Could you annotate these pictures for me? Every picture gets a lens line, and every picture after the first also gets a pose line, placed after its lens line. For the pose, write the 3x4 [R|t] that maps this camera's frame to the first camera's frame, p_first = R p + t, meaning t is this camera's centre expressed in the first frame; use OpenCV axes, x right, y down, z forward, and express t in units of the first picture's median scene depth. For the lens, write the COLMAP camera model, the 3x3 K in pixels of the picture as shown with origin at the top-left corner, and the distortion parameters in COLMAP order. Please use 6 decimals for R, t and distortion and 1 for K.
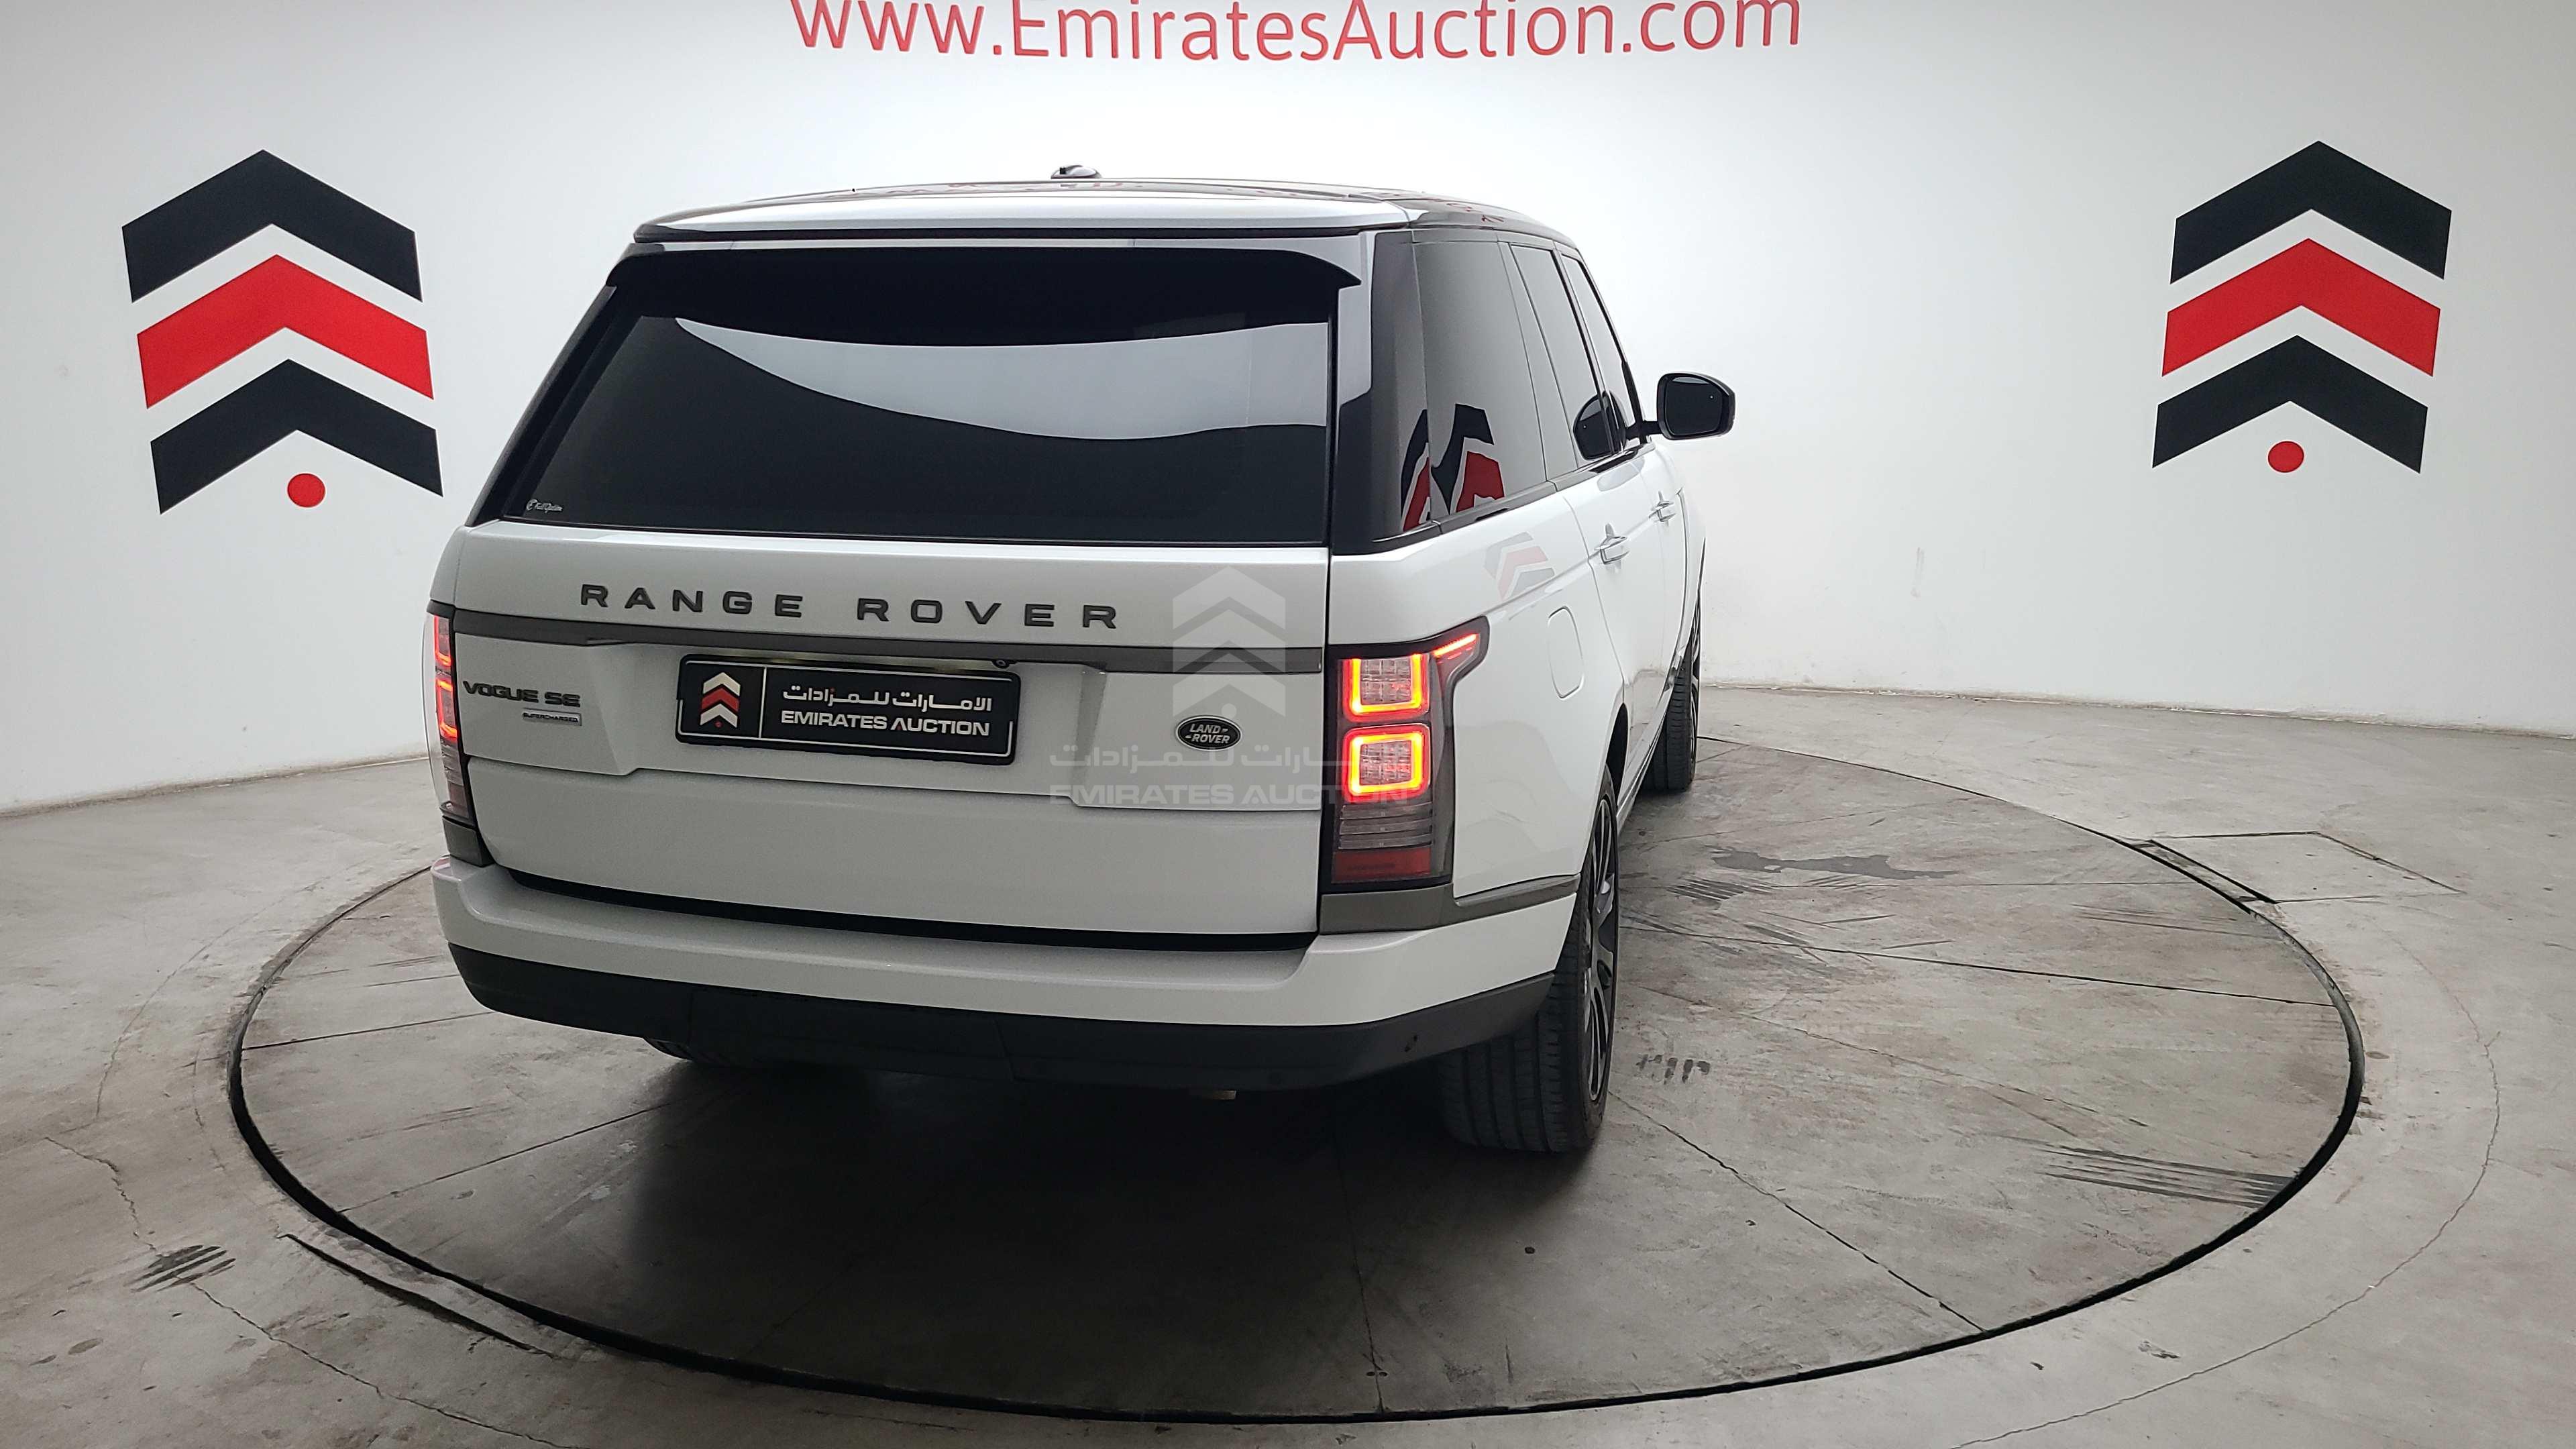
lens RADIAL K [[1918.9, 0, 1279.1], [0, 1918.9, 735.5], [0, 0, 1]] dist [0.055089, -0.036462]
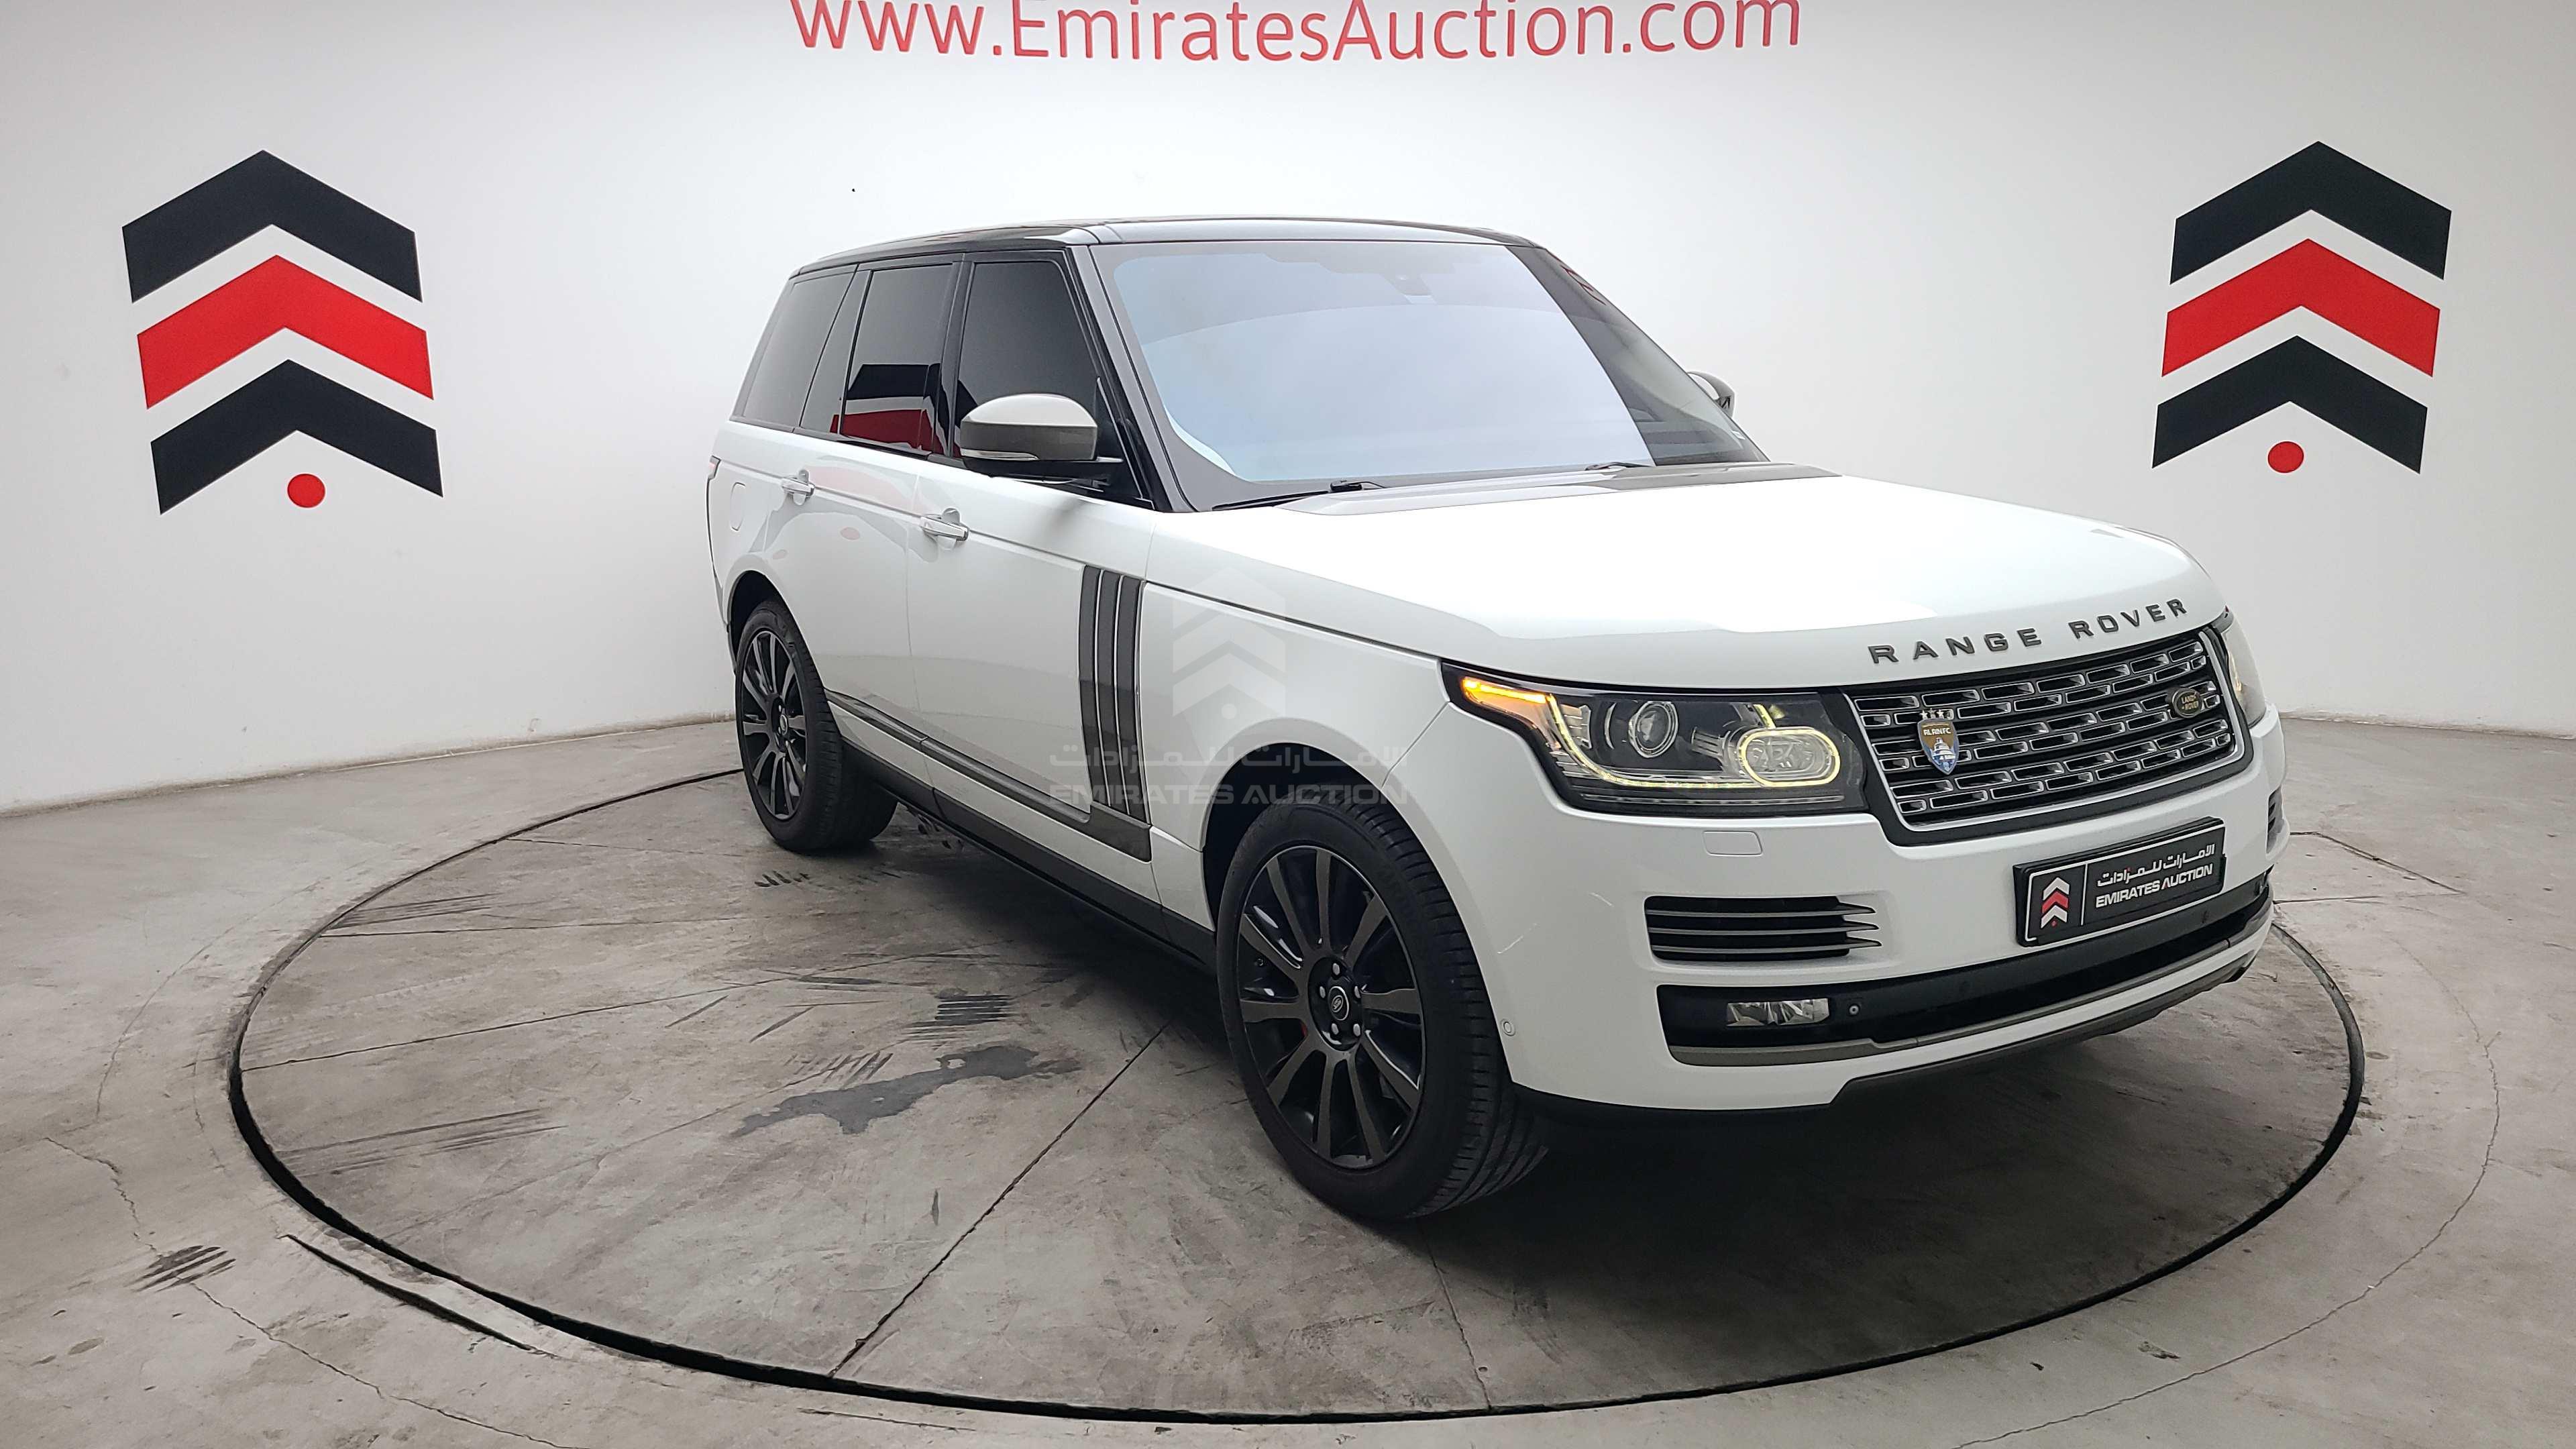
lens RADIAL K [[1918.9, 0, 1270.4], [0, 1918.9, 727.3], [0, 0, 1]] dist [0.055089, -0.036462]
pose [[-0.665146, 0.156136, -0.730207, 1.383063], [-0.153913, 0.928229, 0.338677, -0.637594], [0.730679, 0.337658, -0.593376, 2.950542]]
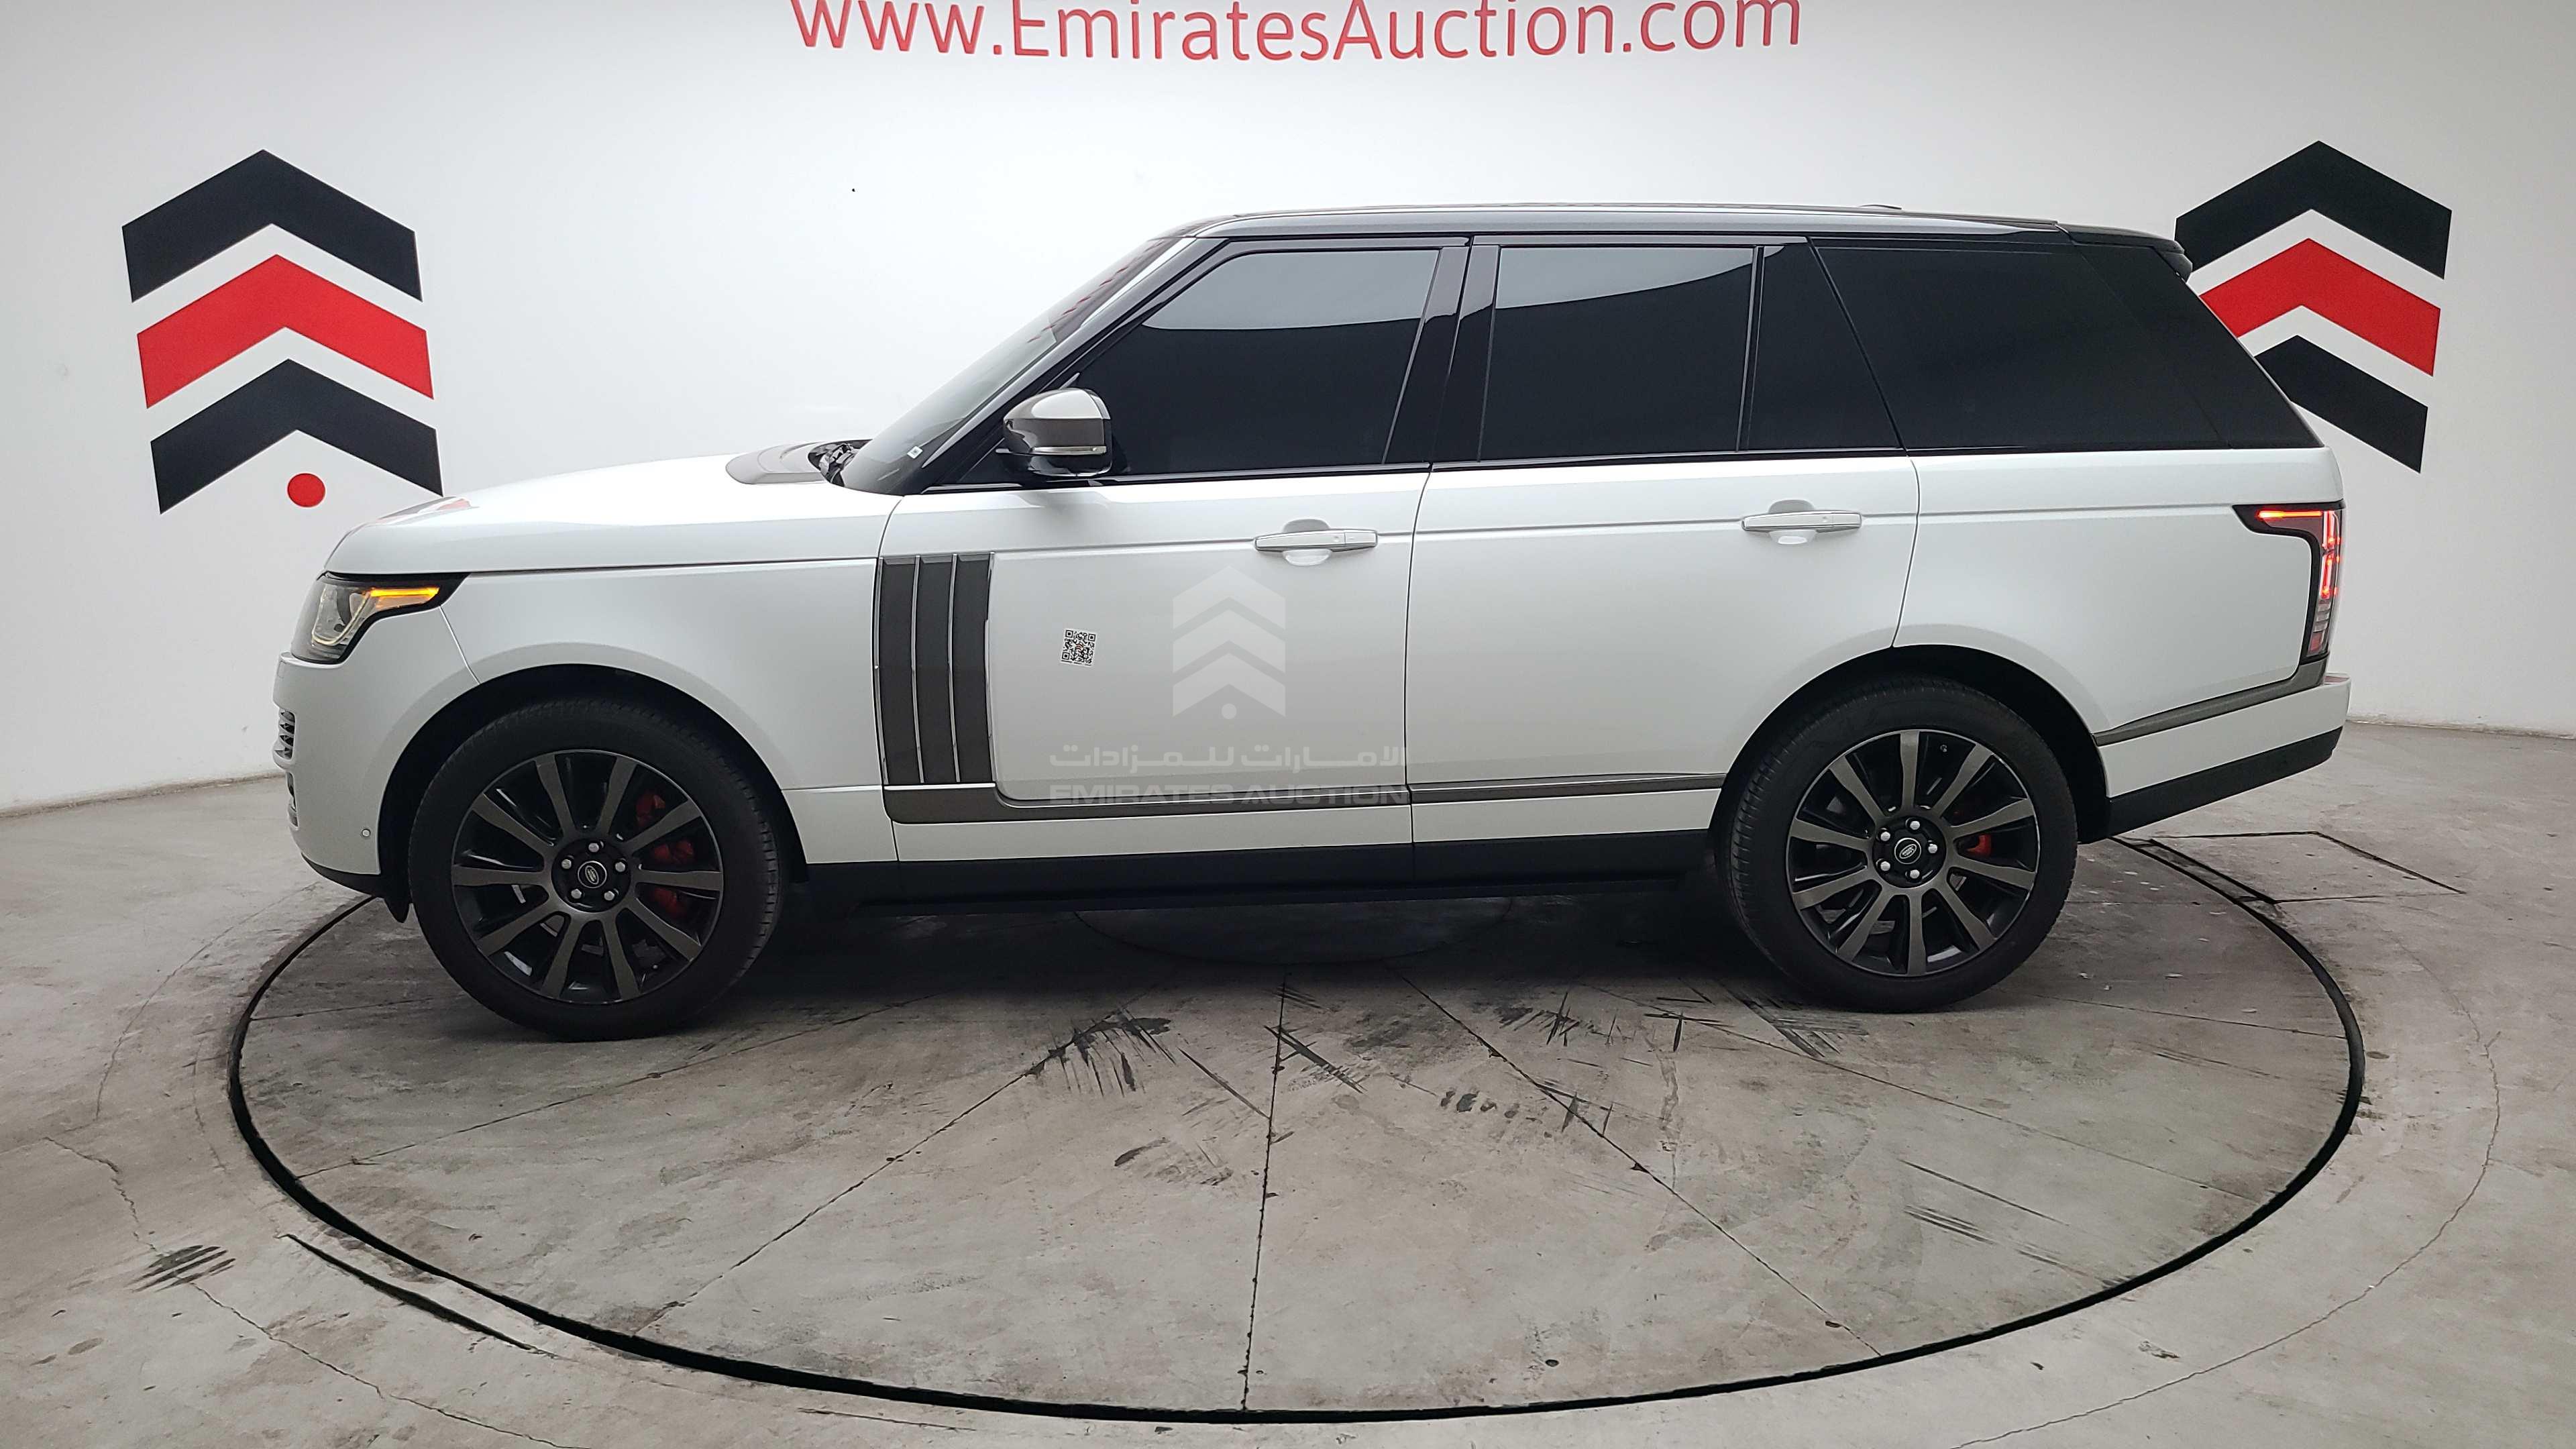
lens RADIAL K [[1918.9, 0, 1255.9], [0, 1918.9, 718.0], [0, 0, 1]] dist [0.055089, -0.036462]
pose [[-0.298146, -0.188616, 0.935699, -1.718755], [0.212338, 0.942613, 0.257668, -0.500999], [-0.930603, 0.275508, -0.240986, 2.332677]]
